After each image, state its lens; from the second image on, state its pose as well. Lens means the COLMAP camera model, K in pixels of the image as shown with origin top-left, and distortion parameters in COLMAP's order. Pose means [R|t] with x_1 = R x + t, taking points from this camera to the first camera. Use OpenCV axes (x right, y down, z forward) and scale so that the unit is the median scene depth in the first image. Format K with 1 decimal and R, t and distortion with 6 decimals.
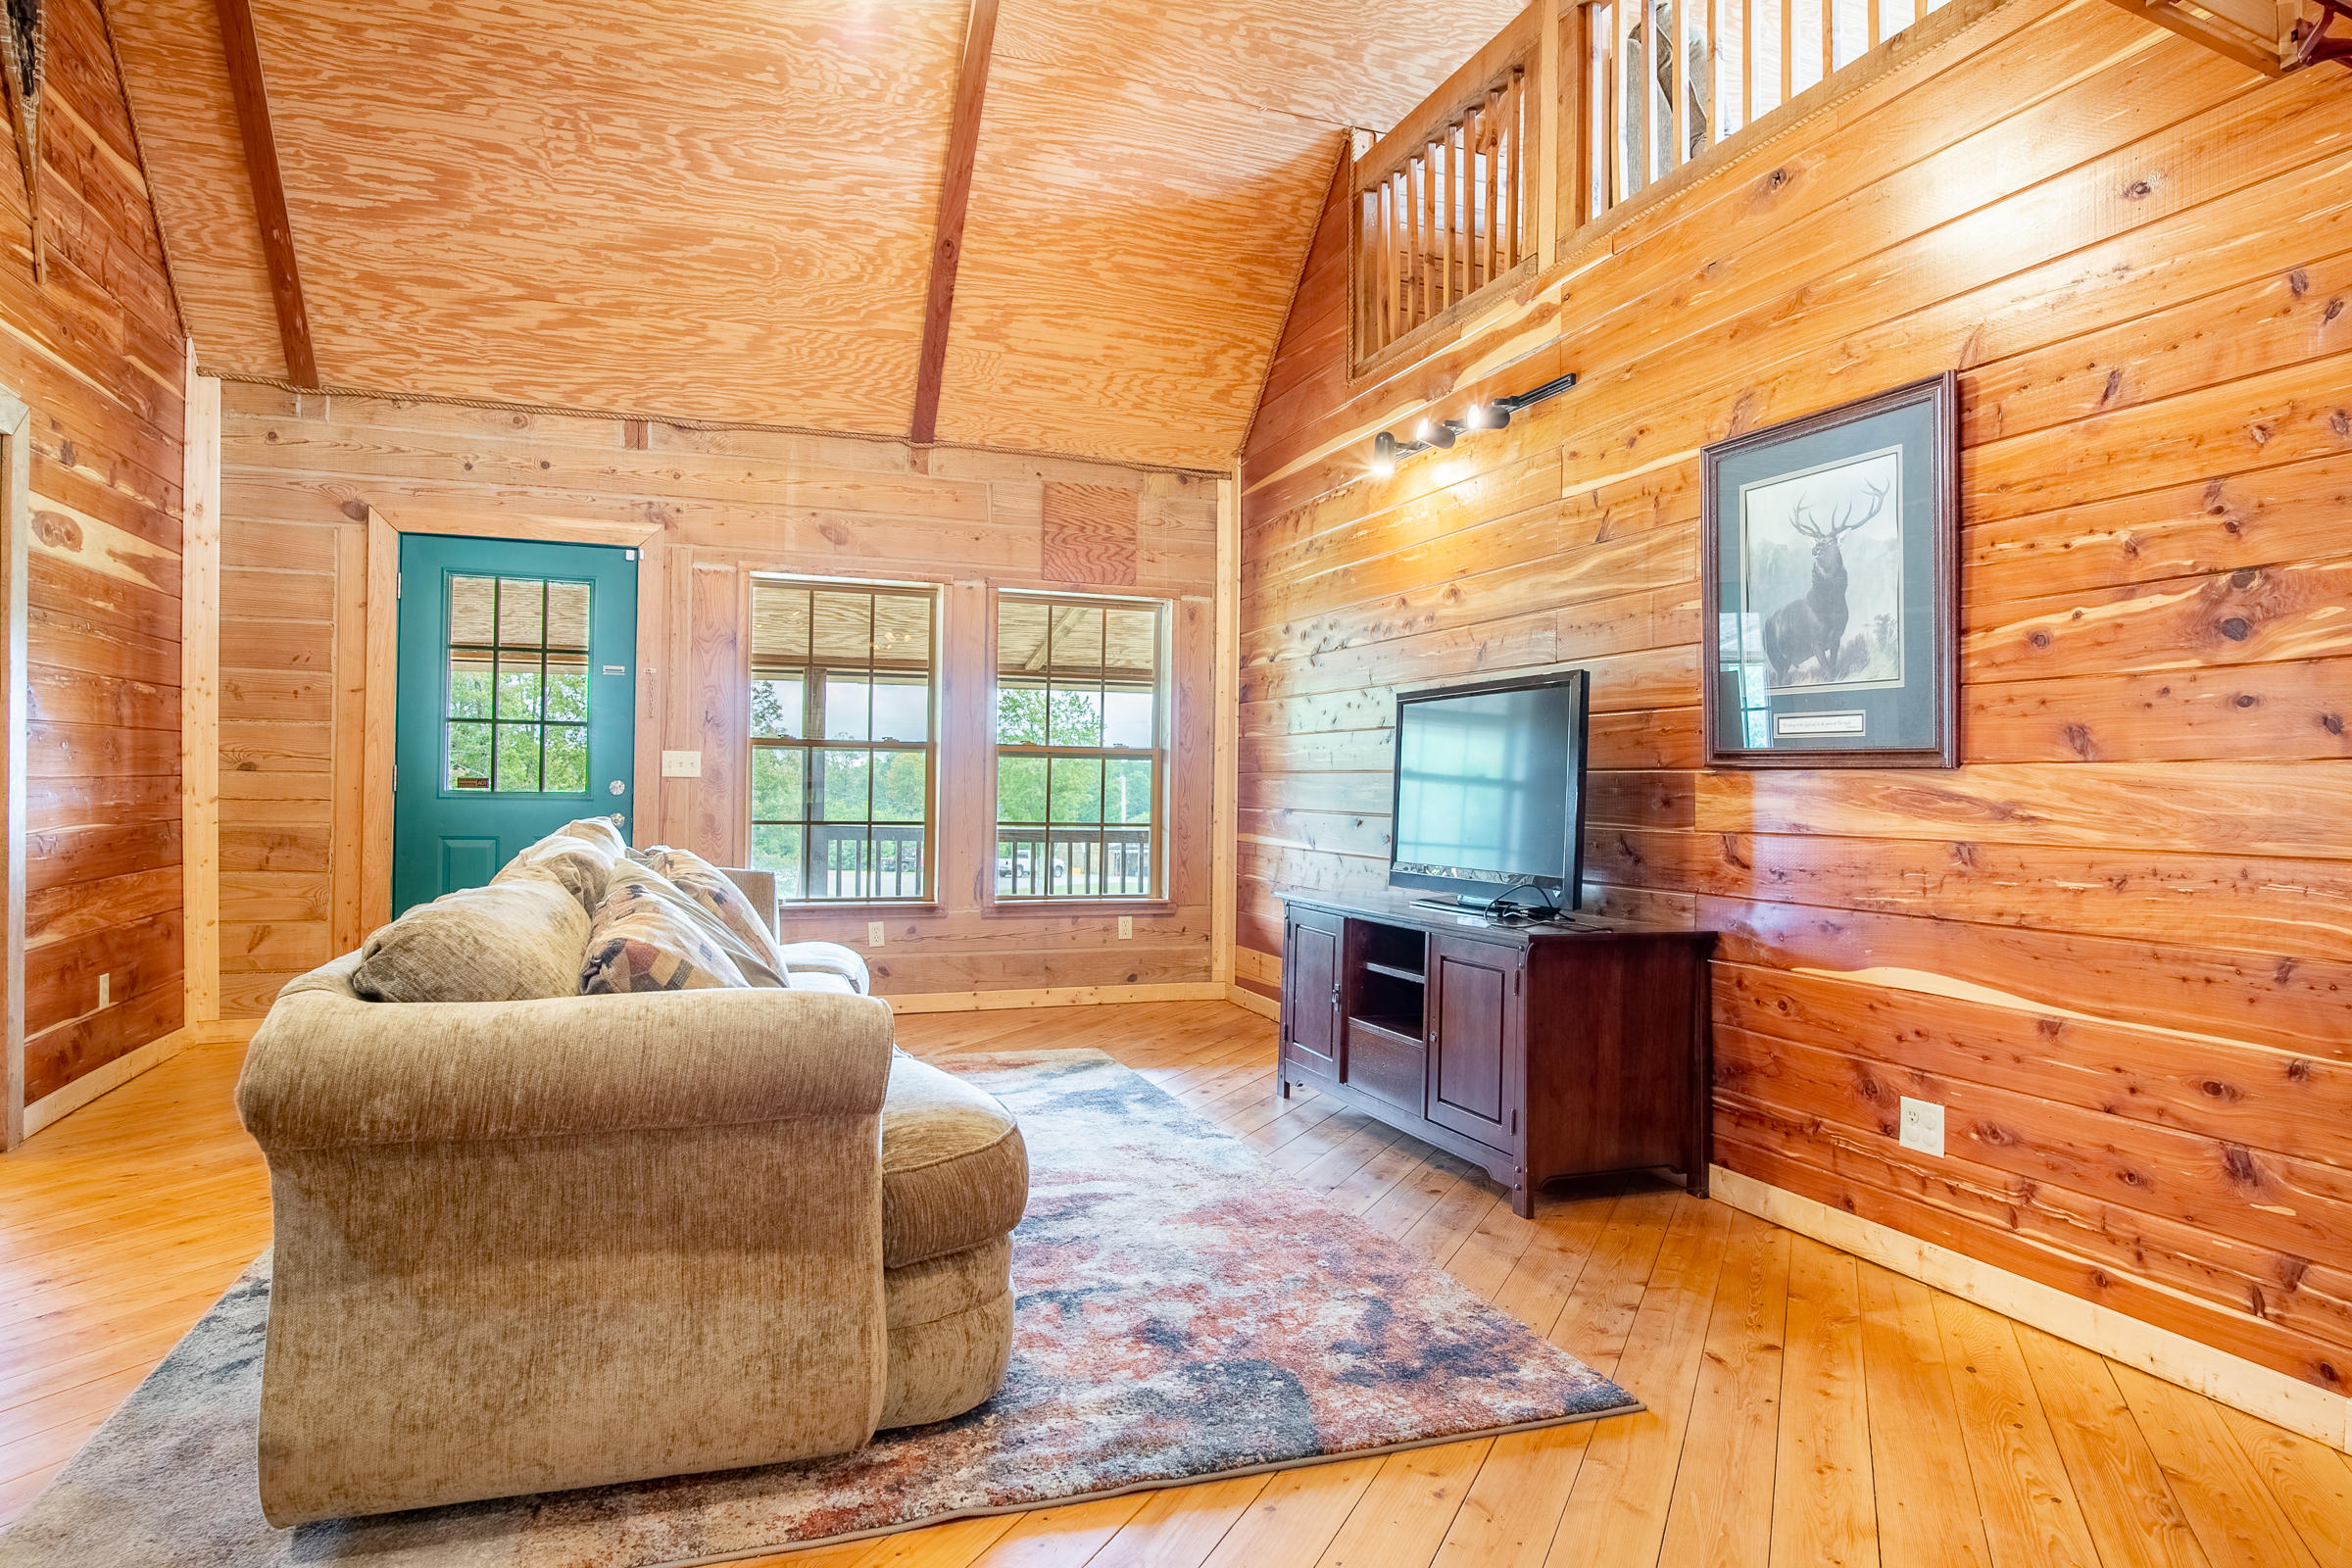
lens RADIAL K [[1352.0, 0, 1180.3], [0, 1352.0, 783.2], [0, 0, 1]] dist [-0.031999, 0.011239]
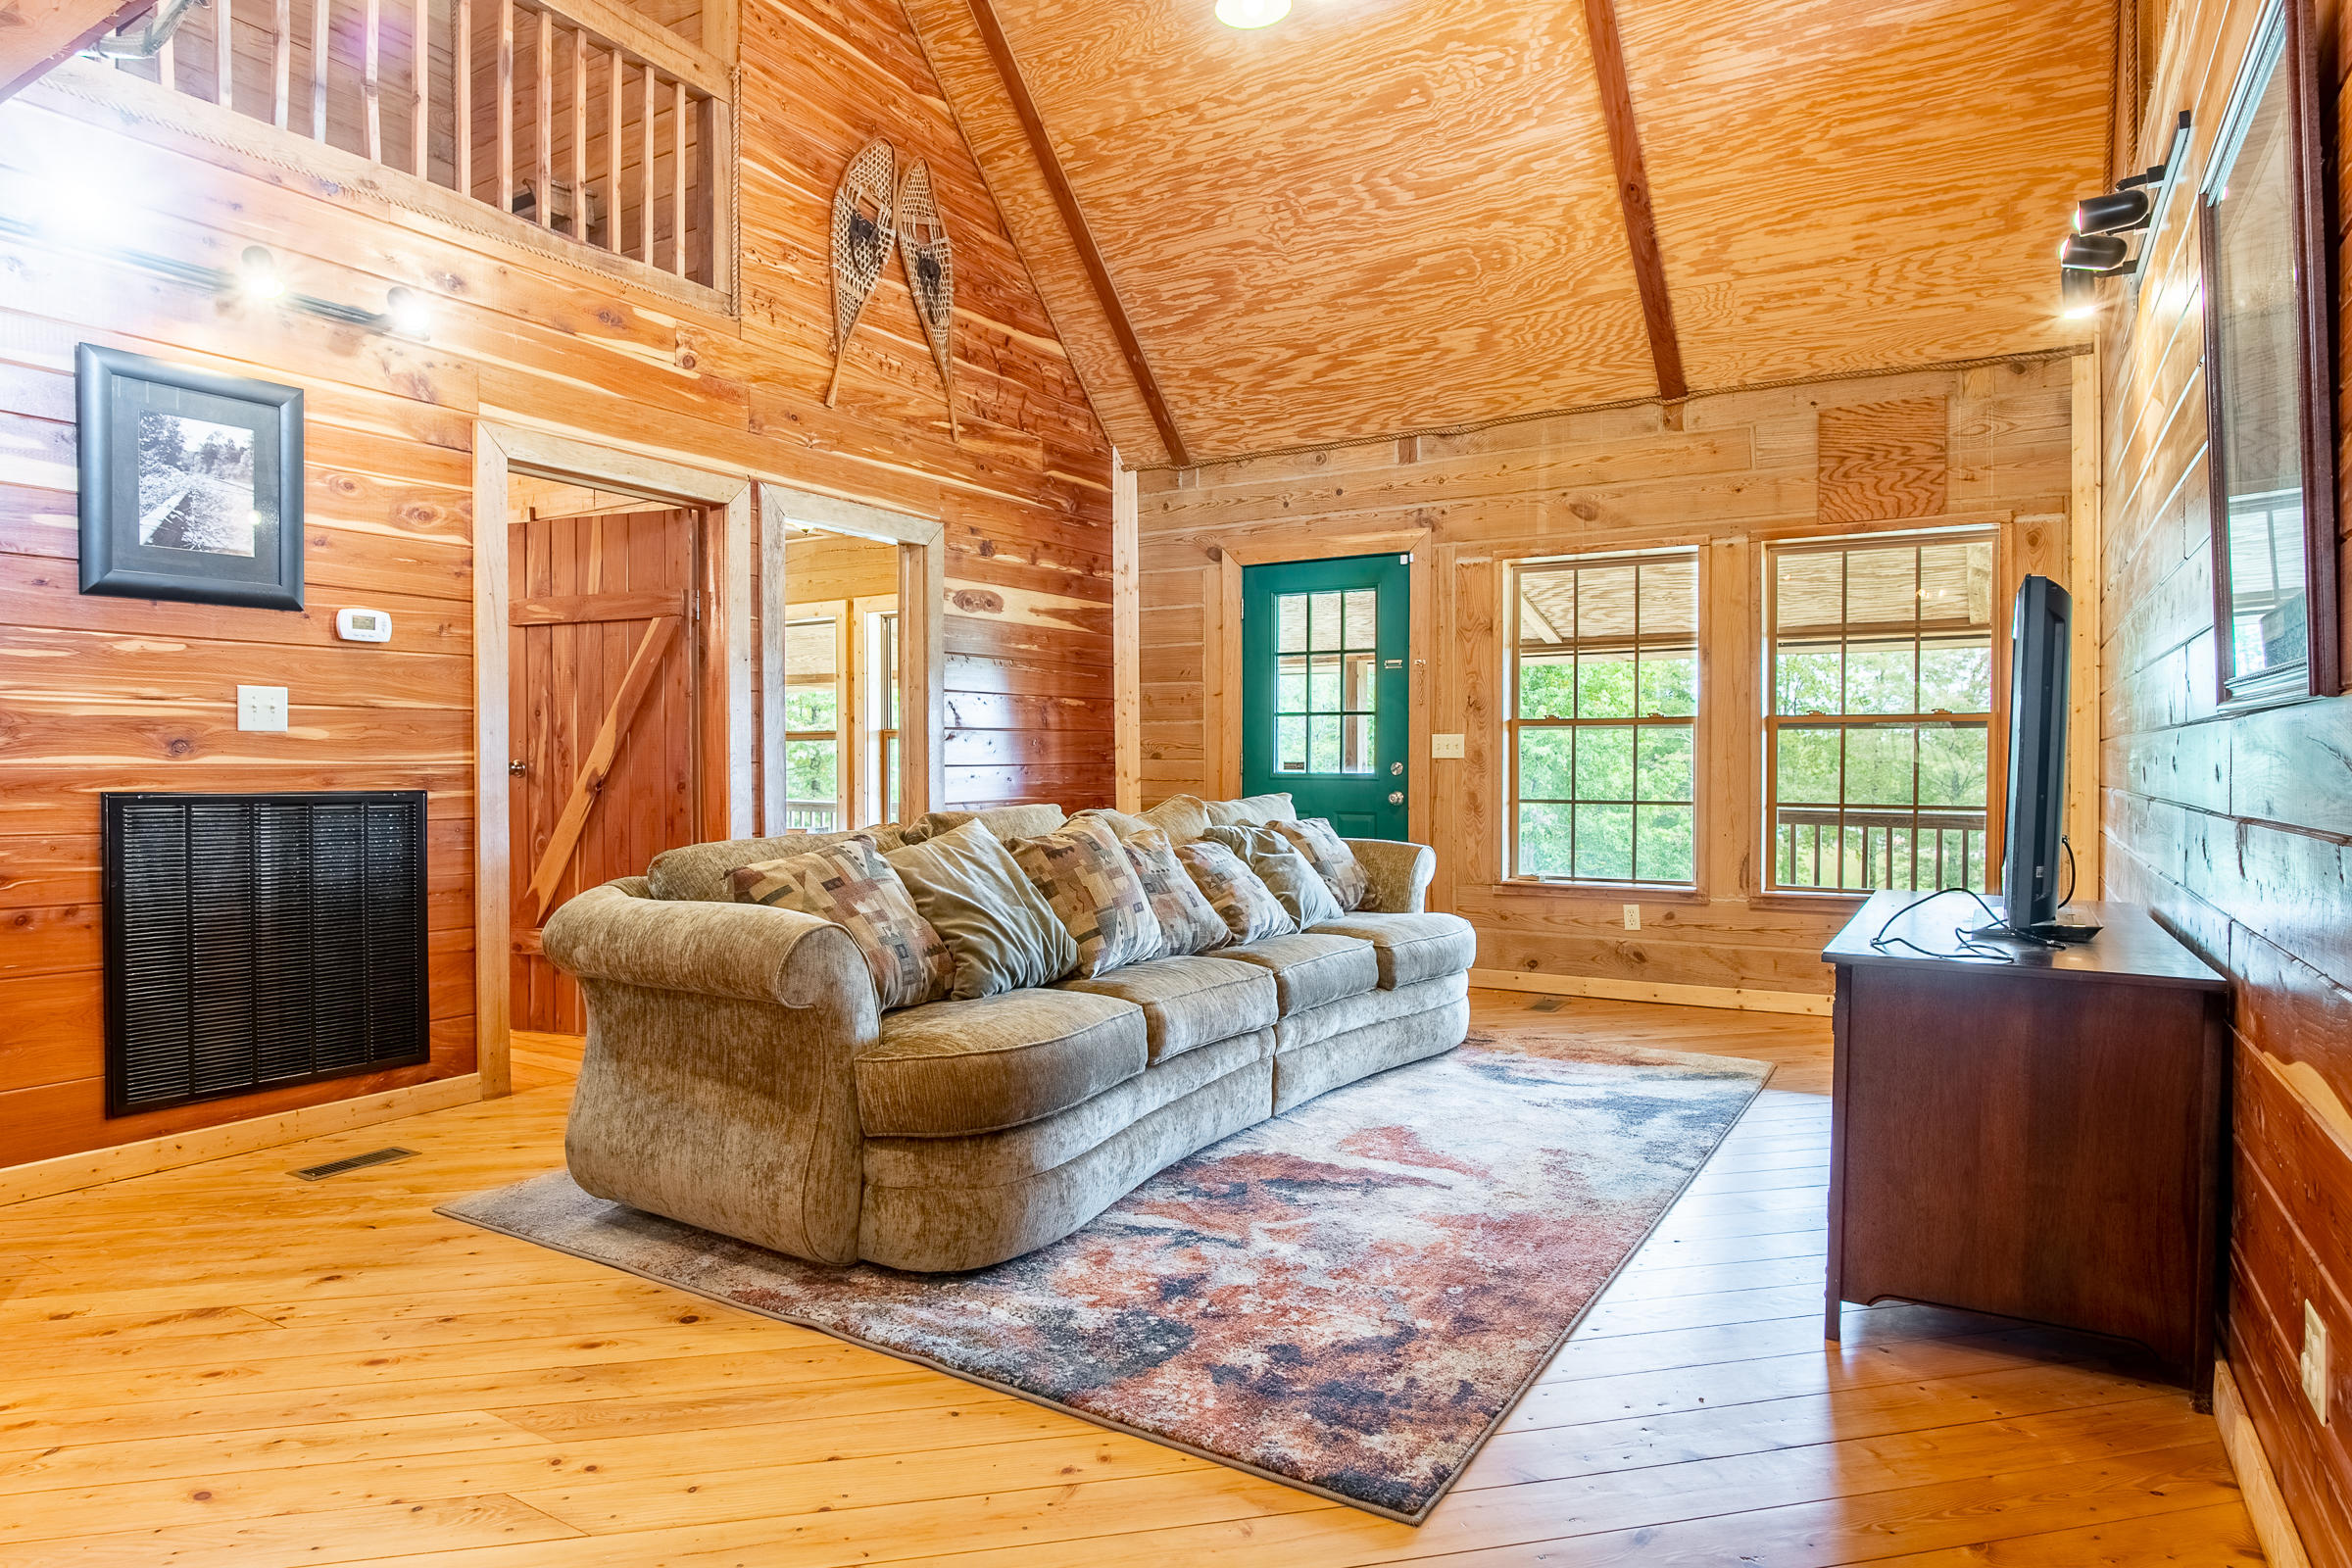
lens RADIAL K [[1352.0, 0, 1184.2], [0, 1352.0, 784.1], [0, 0, 1]] dist [-0.031999, 0.011239]
pose [[0.625130, -0.001595, -0.780519, 0.375013], [0.011184, 0.999914, 0.006914, 0.007041], [0.780441, -0.013051, 0.625094, 0.167251]]
